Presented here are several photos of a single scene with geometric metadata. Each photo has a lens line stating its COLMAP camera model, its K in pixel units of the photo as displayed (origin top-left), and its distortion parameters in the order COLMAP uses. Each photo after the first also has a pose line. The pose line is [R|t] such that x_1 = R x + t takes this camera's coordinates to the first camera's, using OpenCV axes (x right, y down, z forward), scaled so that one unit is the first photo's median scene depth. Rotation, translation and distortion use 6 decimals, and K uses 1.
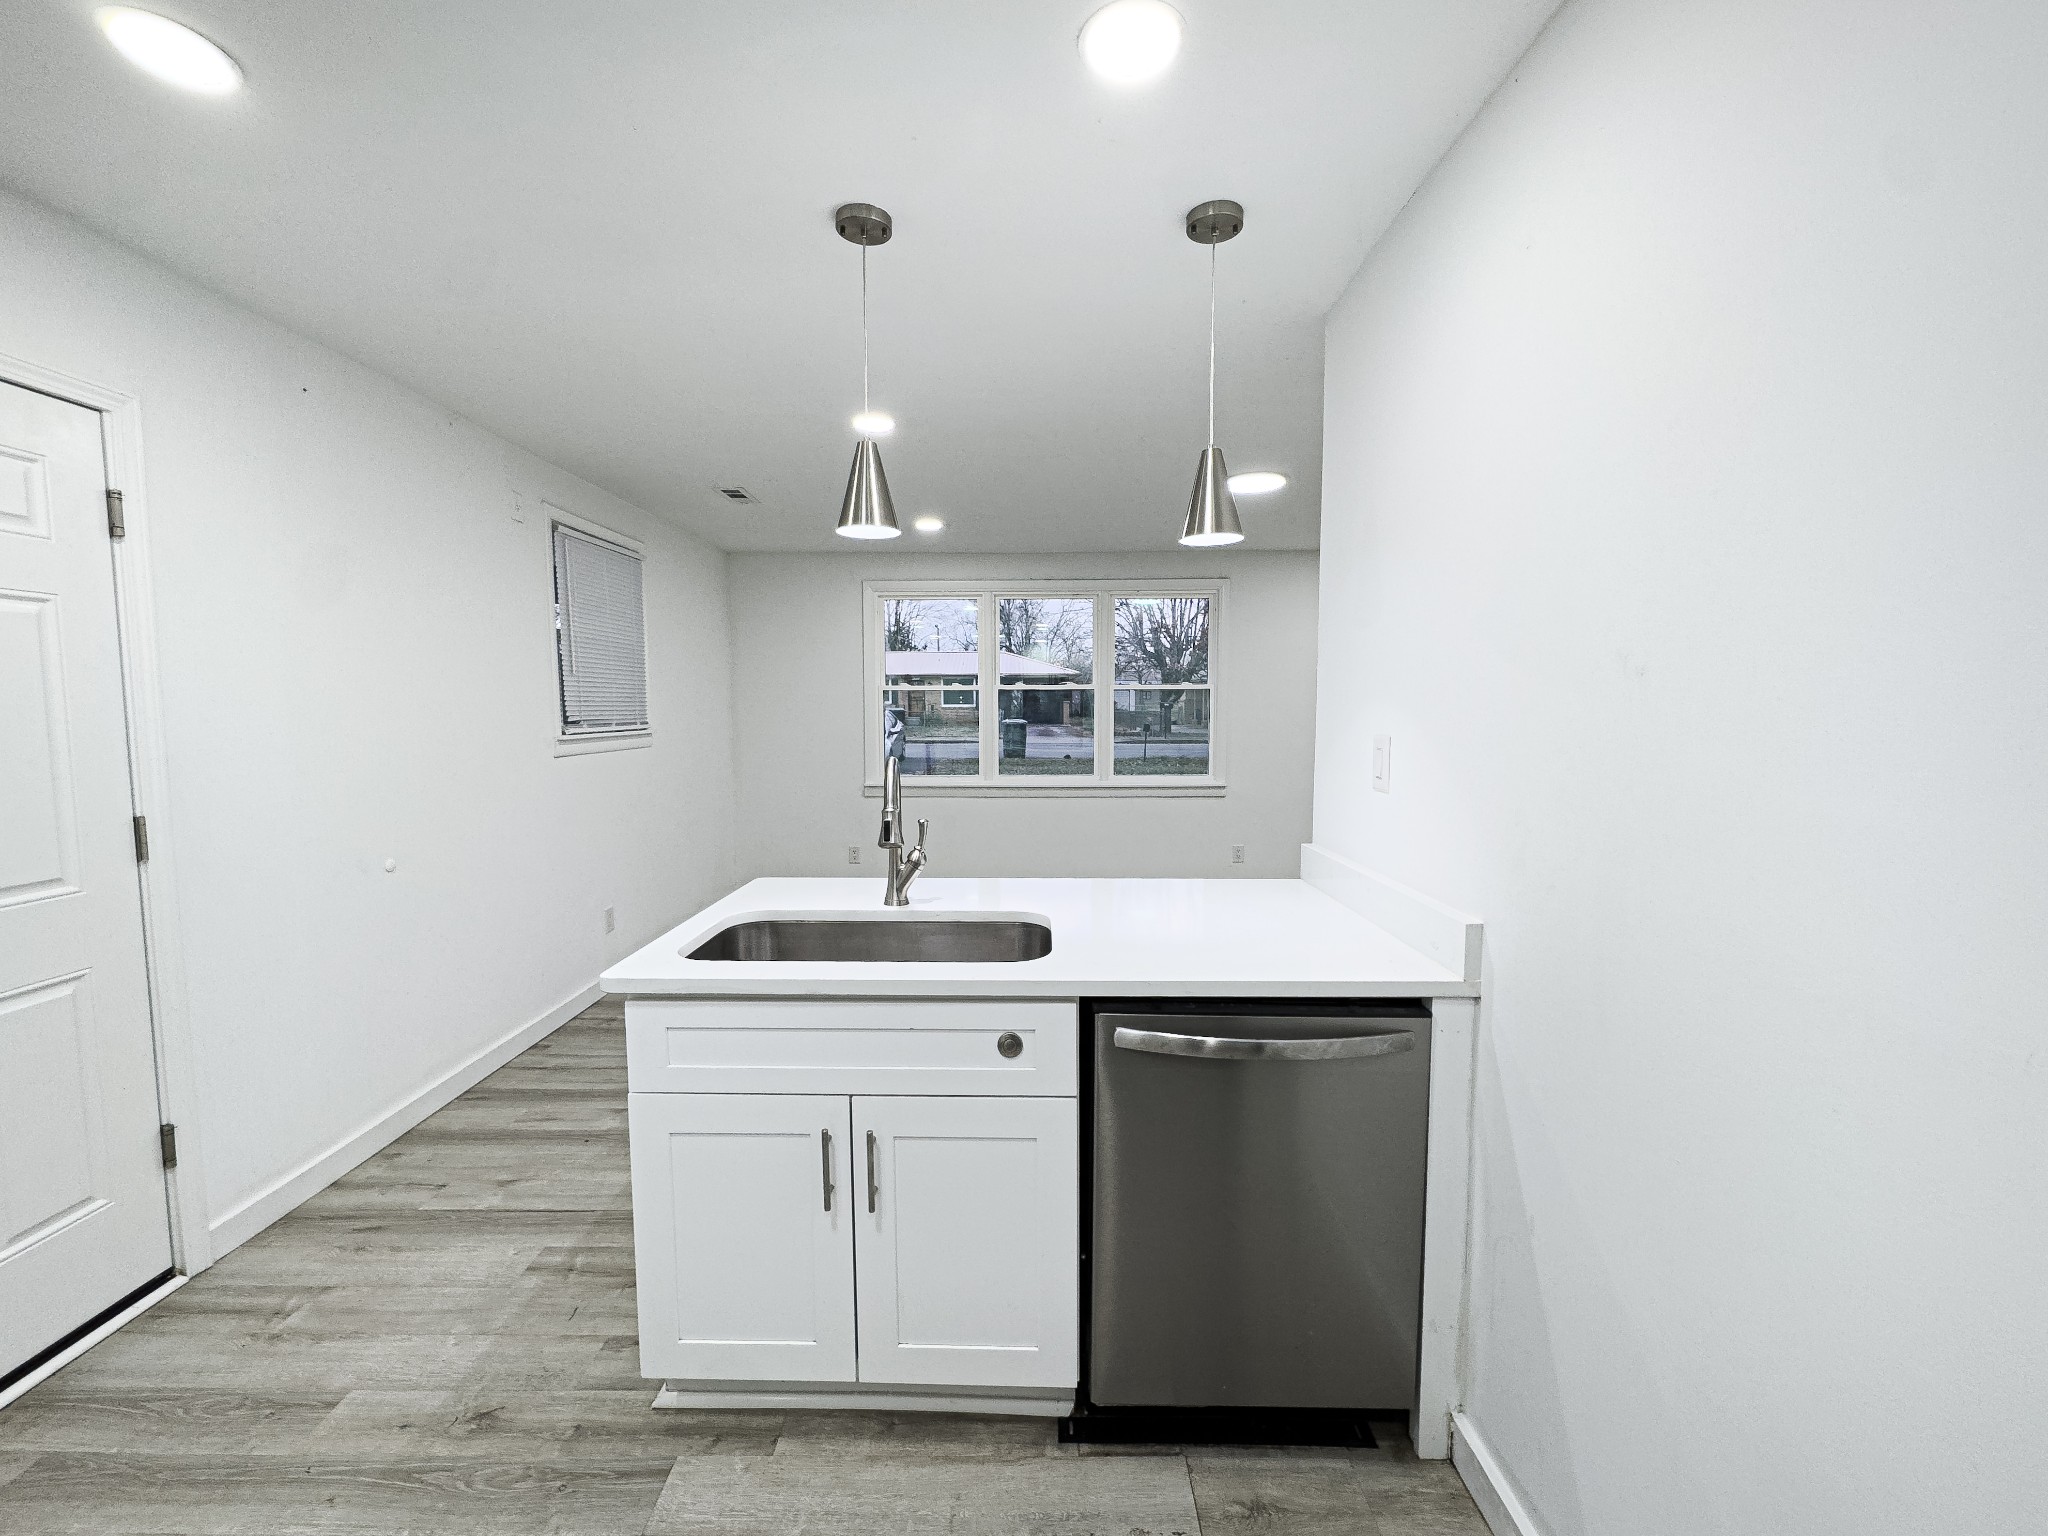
lens RADIAL K [[826.4, 0, 1021.7], [0, 826.4, 754.4], [0, 0, 1]] dist [-0.003064, 0.000025]
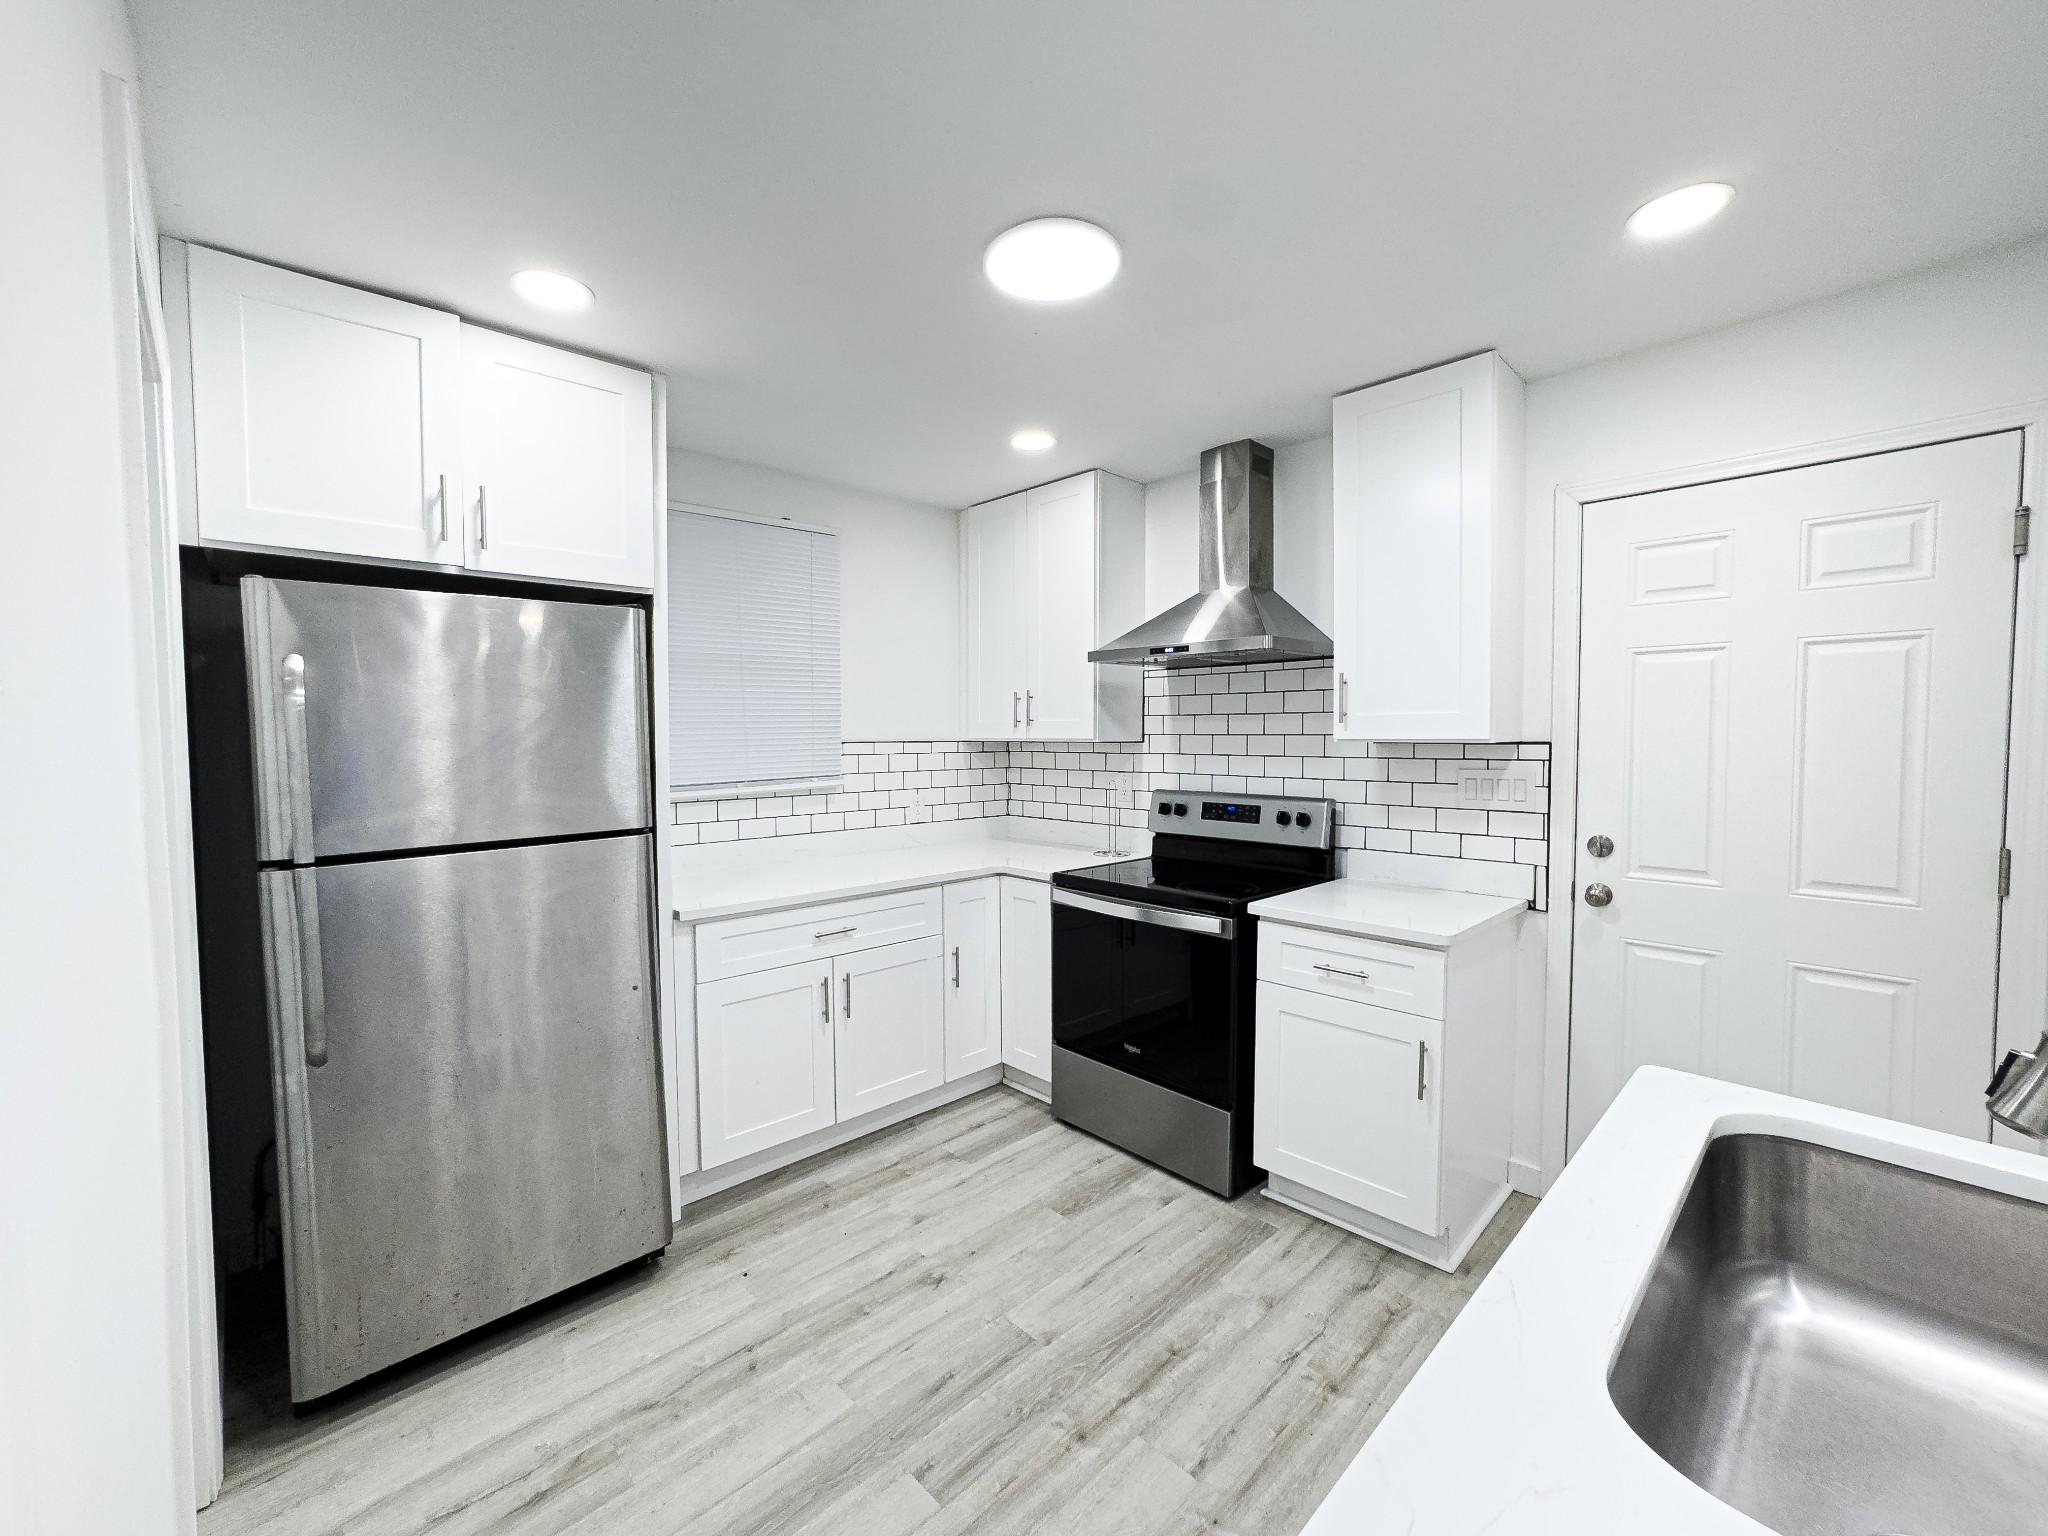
lens RADIAL K [[826.4, 0, 1034.3], [0, 826.4, 777.9], [0, 0, 1]] dist [-0.003064, 0.000025]
pose [[-0.706906, 0.054868, -0.705176, 0.388155], [-0.026908, 0.994179, 0.104329, -0.077278], [0.706795, 0.092725, -0.701315, 0.890833]]
